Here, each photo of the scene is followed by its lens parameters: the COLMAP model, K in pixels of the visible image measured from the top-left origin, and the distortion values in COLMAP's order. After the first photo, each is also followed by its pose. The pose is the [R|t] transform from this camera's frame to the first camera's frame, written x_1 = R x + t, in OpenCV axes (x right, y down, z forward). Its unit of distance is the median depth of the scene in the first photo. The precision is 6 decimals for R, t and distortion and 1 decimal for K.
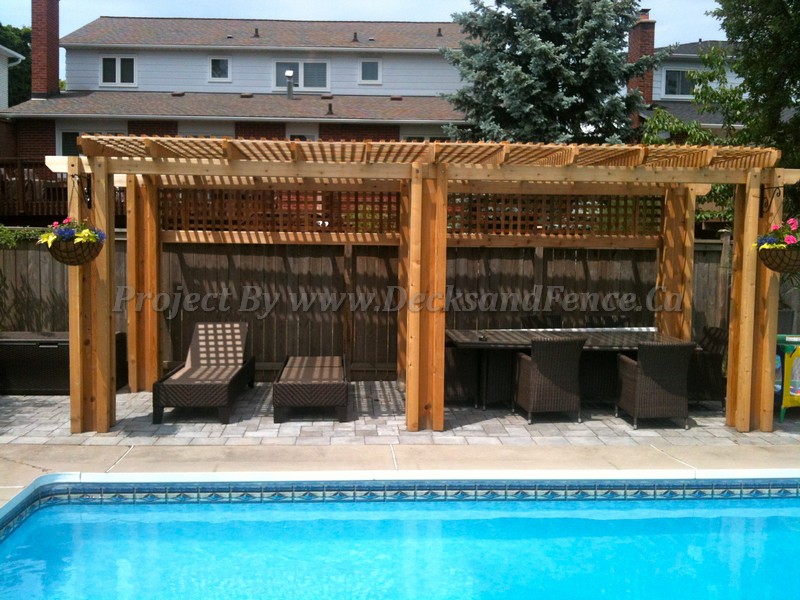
lens RADIAL K [[841.5, 0, 400.0], [0, 841.5, 300.0], [0, 0, 1]] dist [0.103516, -0.346930]
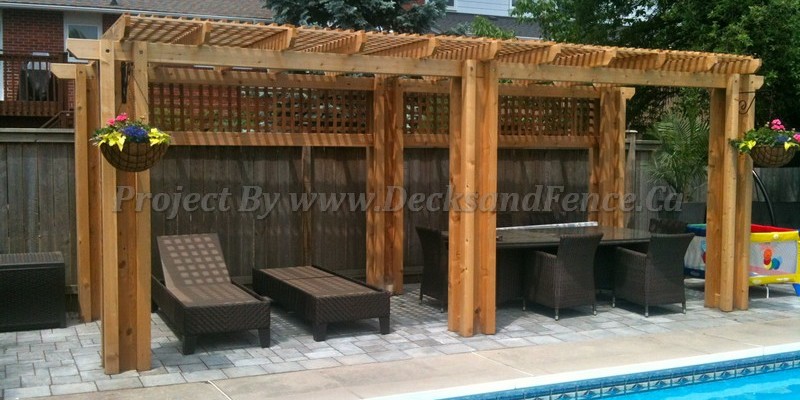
lens RADIAL K [[845.4, 0, 400.0], [0, 845.4, 200.0], [0, 0, 1]] dist [0.116421, -0.393228]
pose [[0.932244, -0.029657, 0.360612, -0.329790], [0.031397, 0.999506, 0.001034, -0.004268], [-0.360465, 0.010358, 0.932715, 0.095670]]
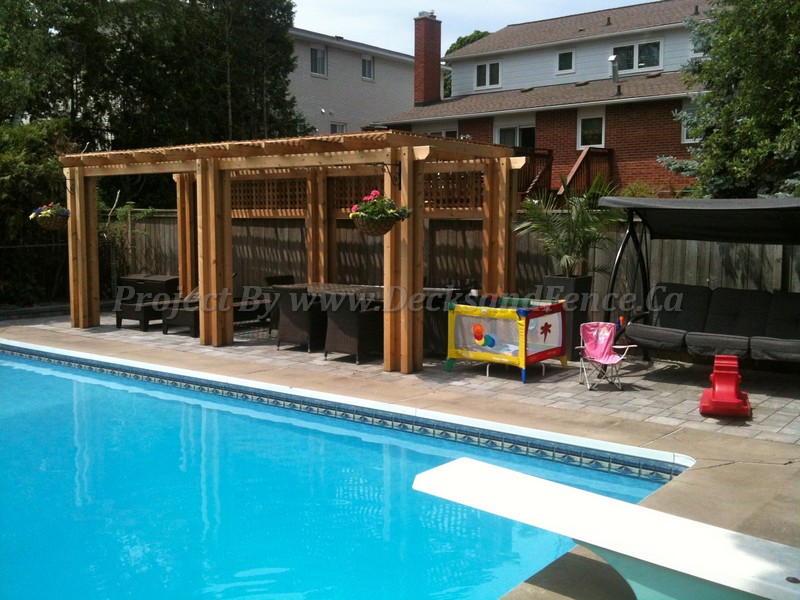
lens RADIAL K [[847.6, 0, 382.7], [0, 847.6, 284.3], [0, 0, 1]] dist [0.118477, -0.336218]
pose [[0.748030, 0.041075, -0.662393, 0.994973], [-0.041487, 0.999025, 0.015099, 0.013562], [0.662367, 0.016187, 0.749004, 0.088338]]
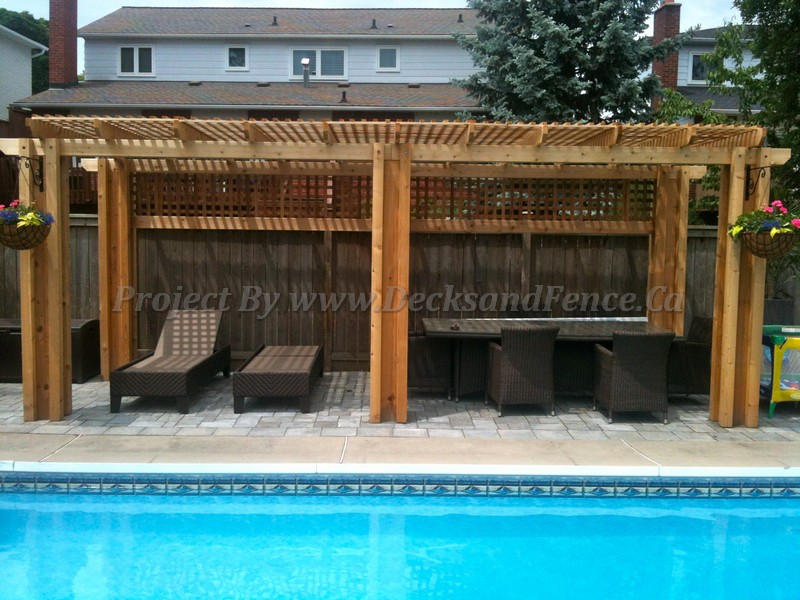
lens RADIAL K [[847.0, 0, 400.0], [0, 847.0, 300.0], [0, 0, 1]] dist [0.106080, -0.343227]
pose [[0.998914, 0.003384, -0.046463, 0.072073], [-0.003019, 0.999964, 0.007920, 0.006131], [0.046489, -0.007771, 0.998889, 0.028898]]
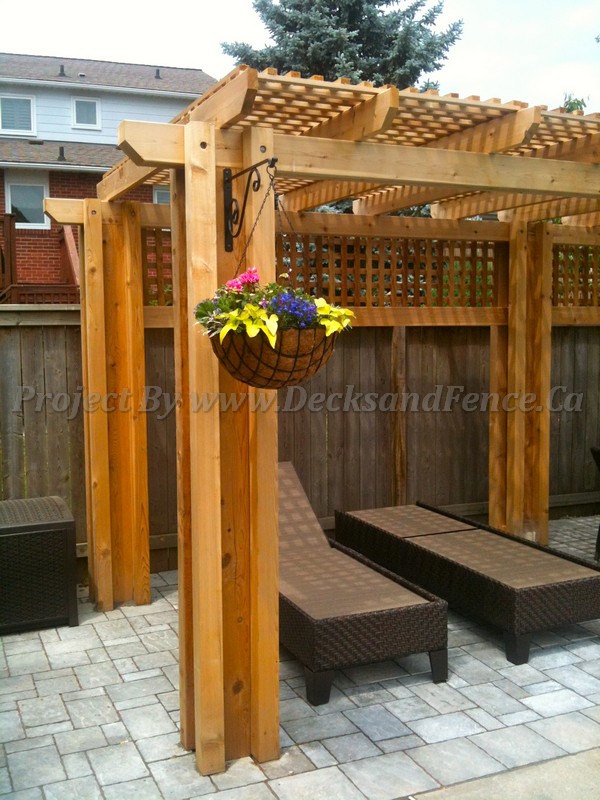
lens RADIAL K [[847.0, 0, 300.0], [0, 847.0, 400.0], [0, 0, 1]] dist [0.106080, -0.343227]
pose [[0.939759, -0.048437, 0.338389, -0.379502], [0.041072, 0.998738, 0.028896, -0.034547], [-0.339362, -0.013257, 0.940562, 0.458743]]
